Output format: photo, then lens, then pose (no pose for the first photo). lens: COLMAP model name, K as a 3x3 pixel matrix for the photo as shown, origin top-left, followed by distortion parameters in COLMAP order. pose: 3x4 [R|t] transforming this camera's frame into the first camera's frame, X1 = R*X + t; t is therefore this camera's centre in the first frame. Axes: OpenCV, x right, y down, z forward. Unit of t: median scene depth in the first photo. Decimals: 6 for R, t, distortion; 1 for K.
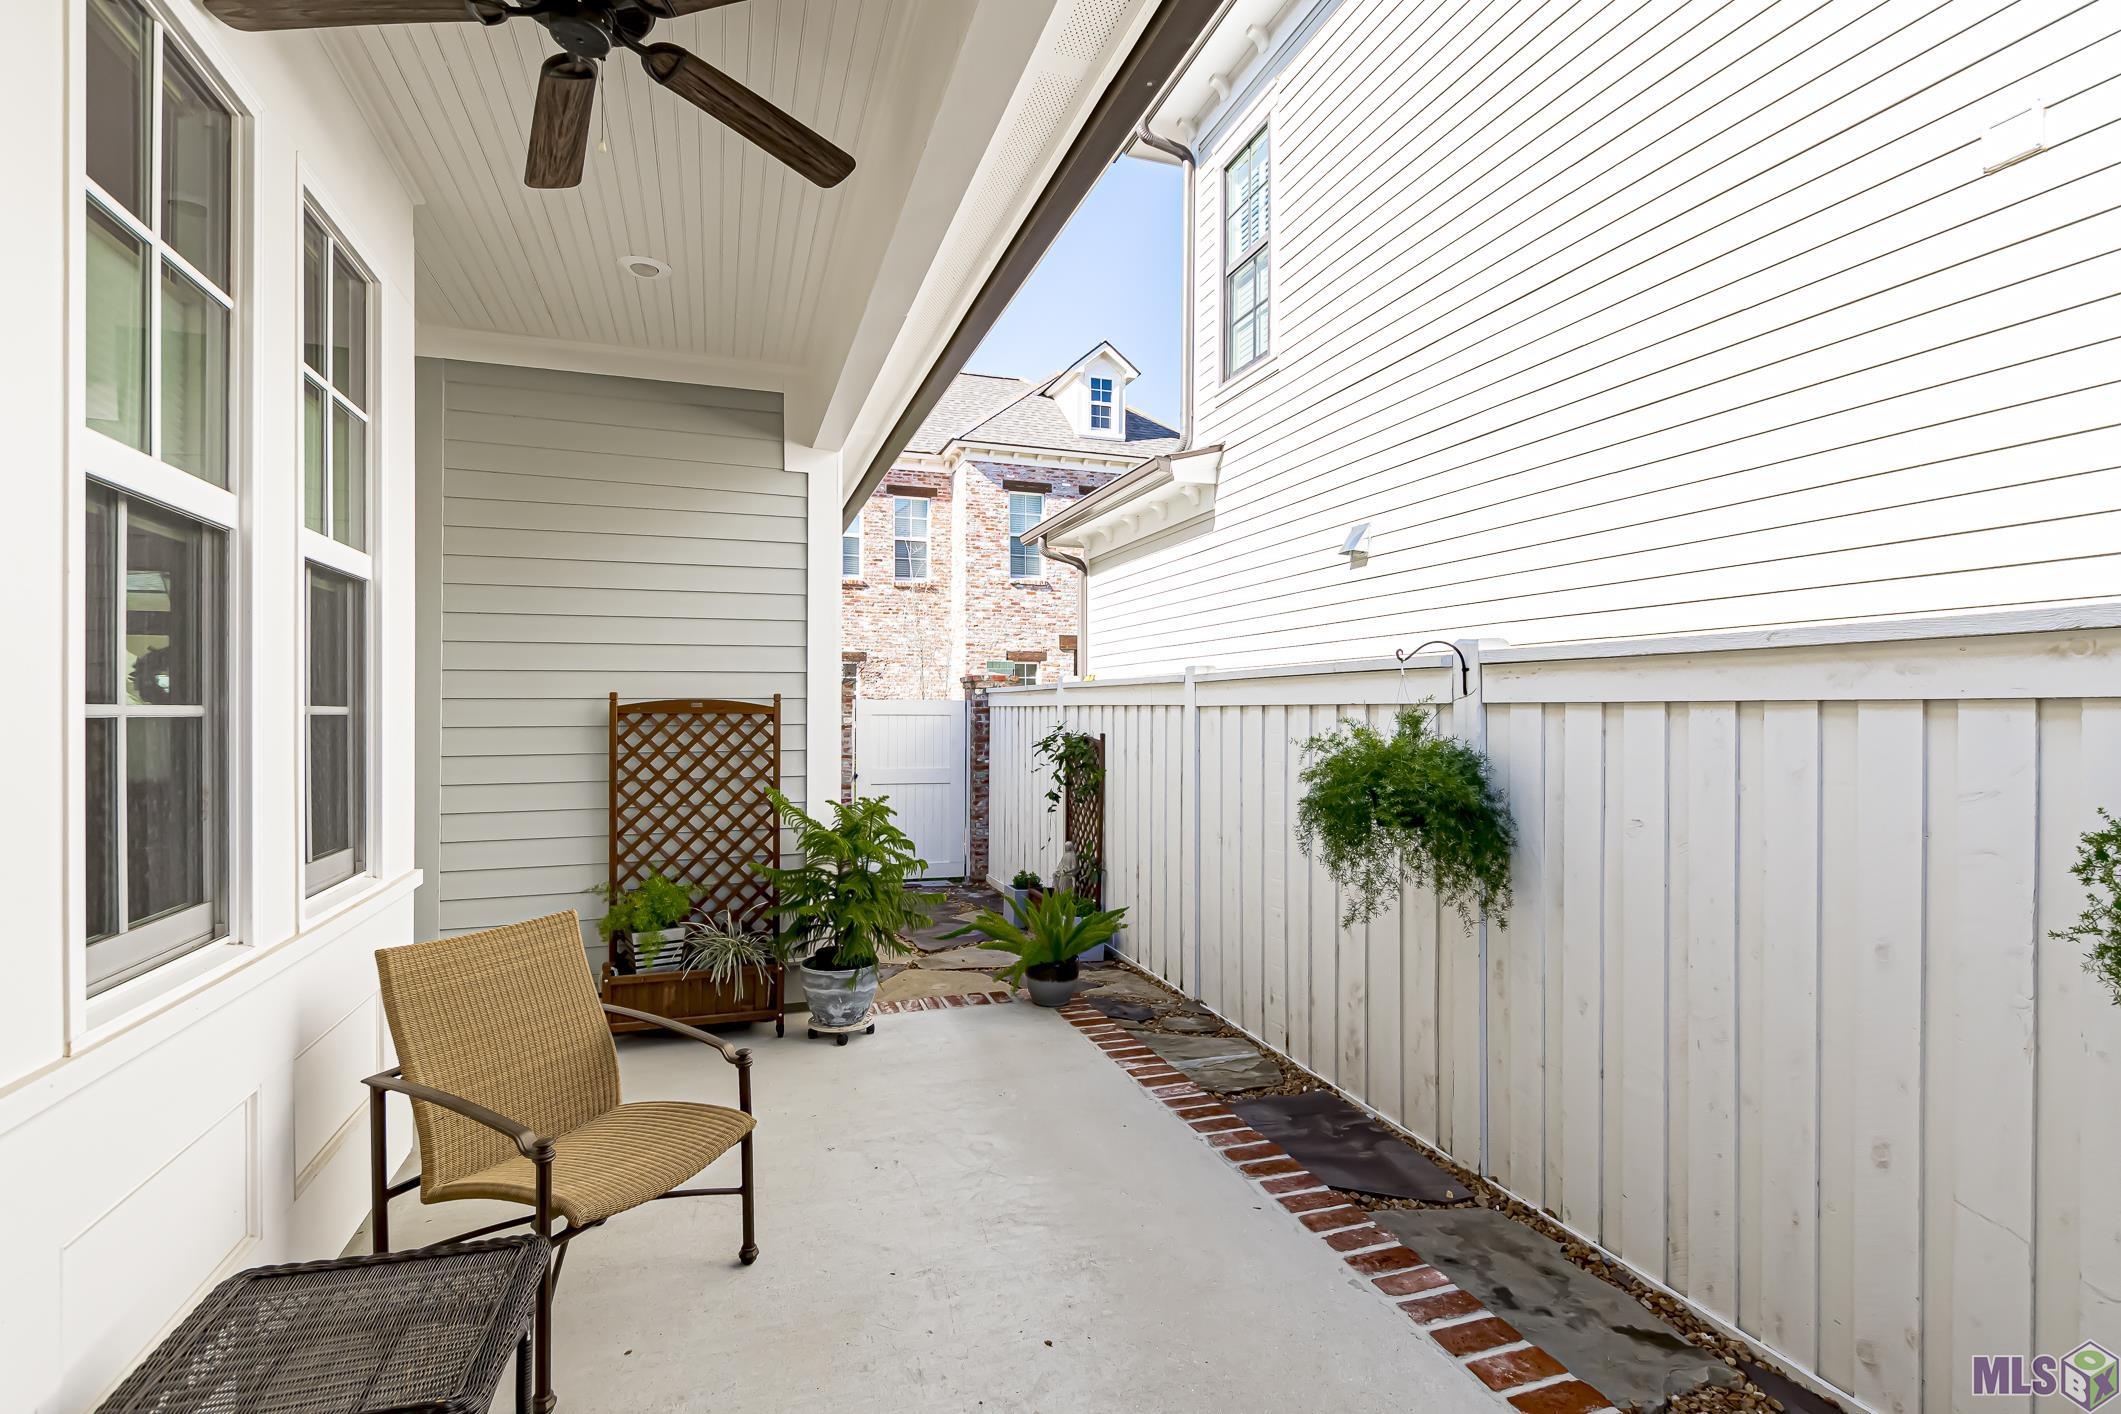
lens RADIAL K [[996.0, 0, 1060.5], [0, 996.0, 707.0], [0, 0, 1]] dist [0.000057, 0.000011]
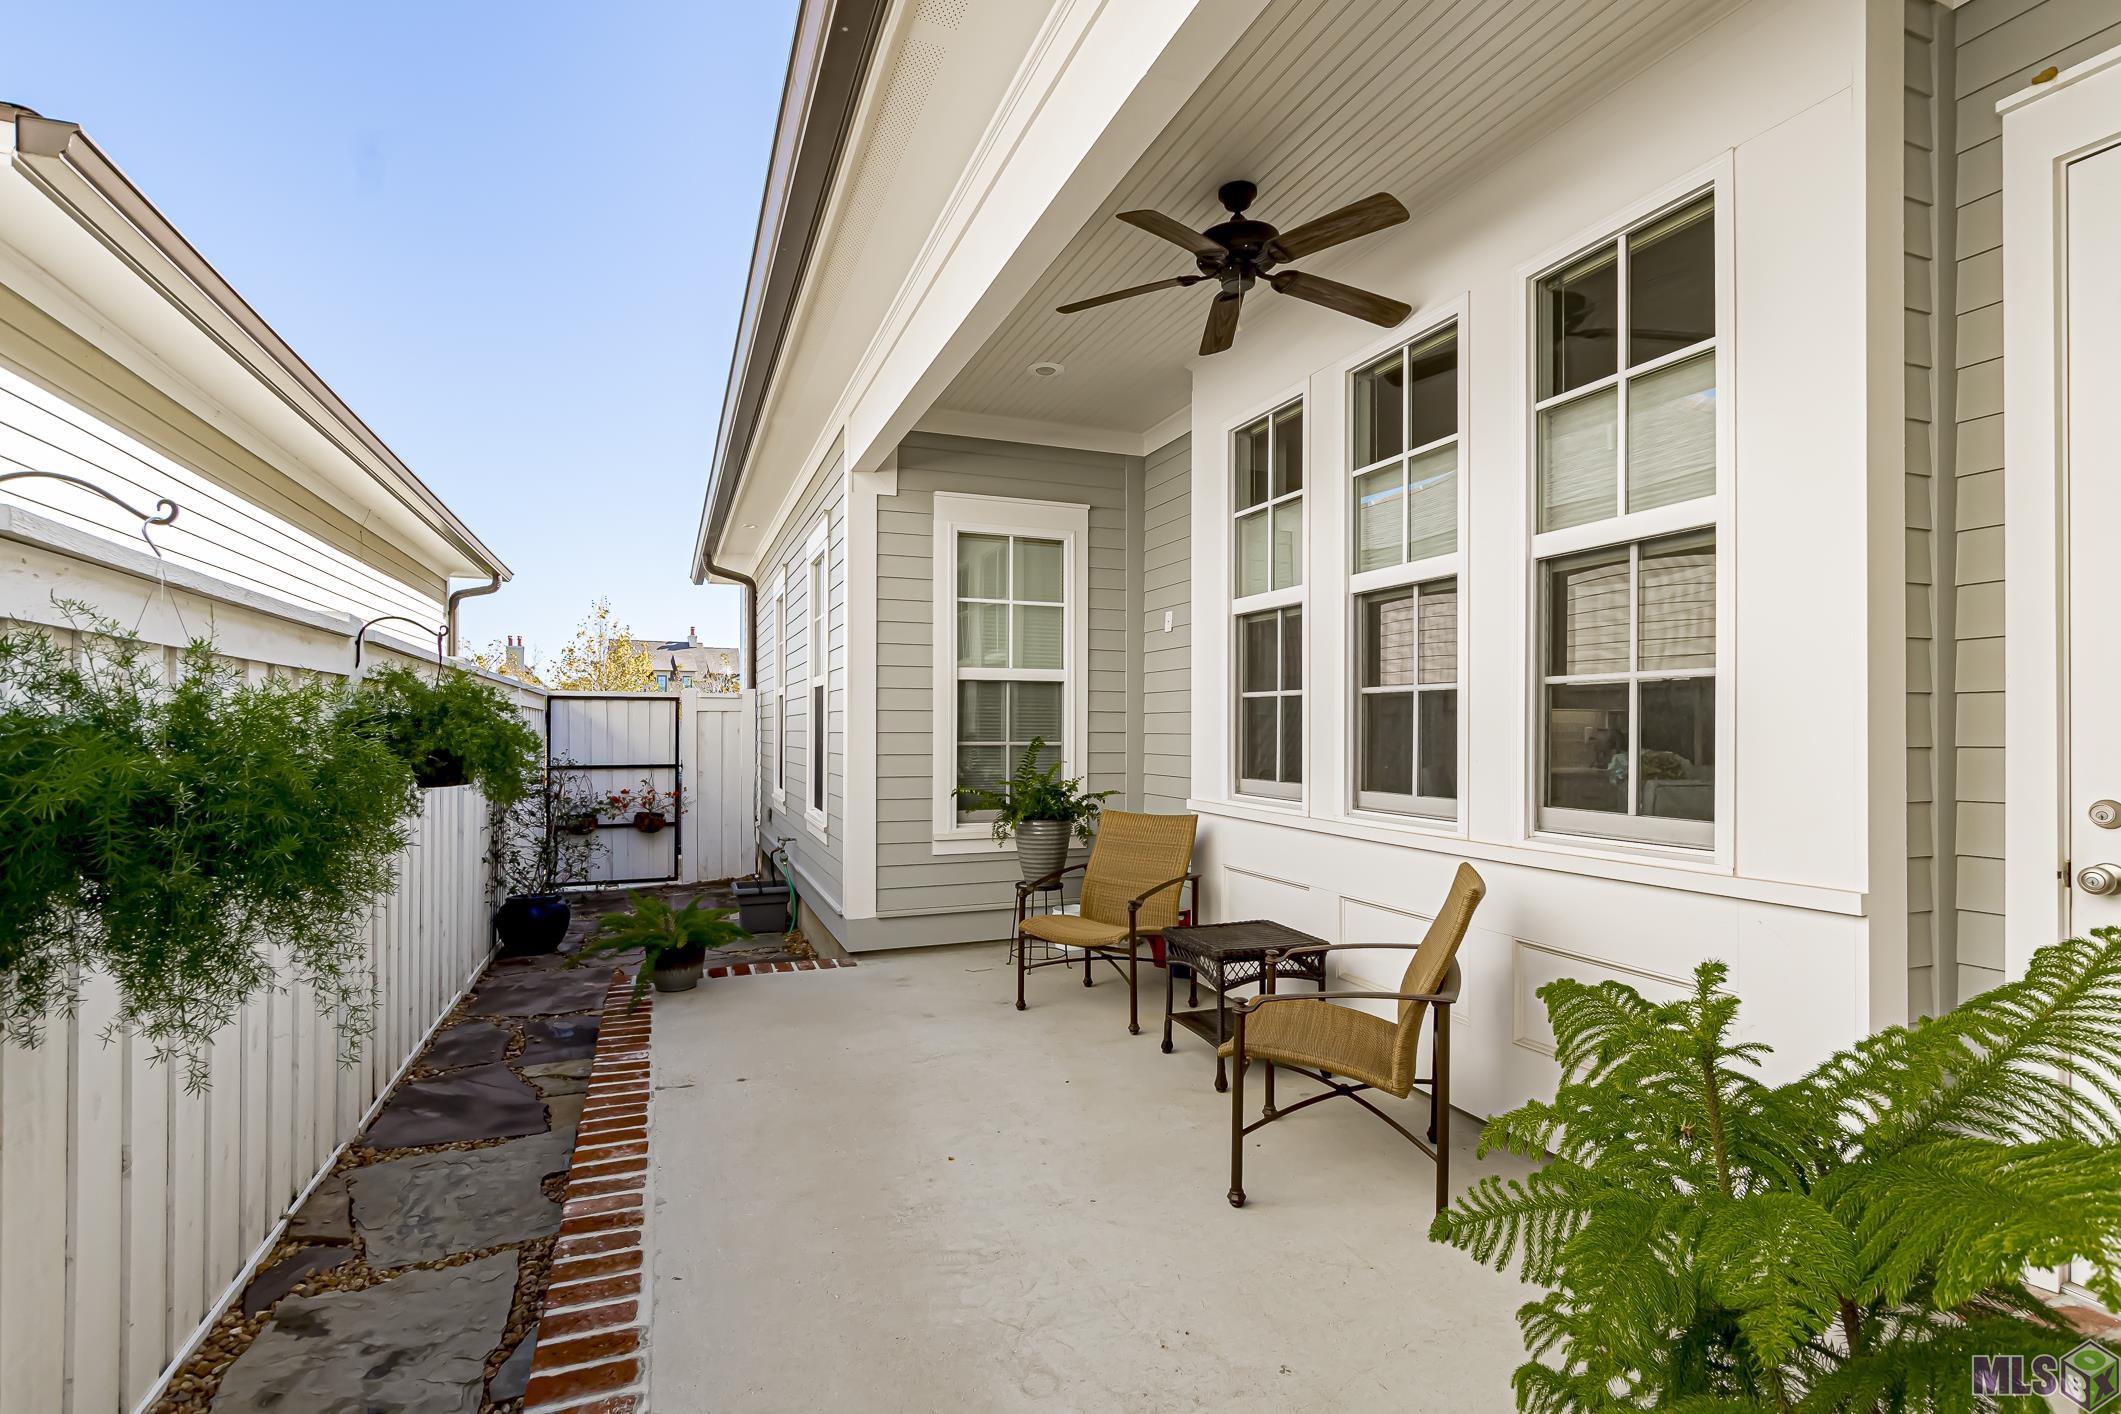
lens RADIAL K [[996.0, 0, 1060.5], [0, 996.0, 707.0], [0, 0, 1]] dist [0.000057, 0.000011]
pose [[-0.999004, -0.001794, -0.044594, -0.079857], [-0.001136, 0.999890, -0.014778, 0.056110], [0.044616, -0.014713, -0.998896, 1.945501]]
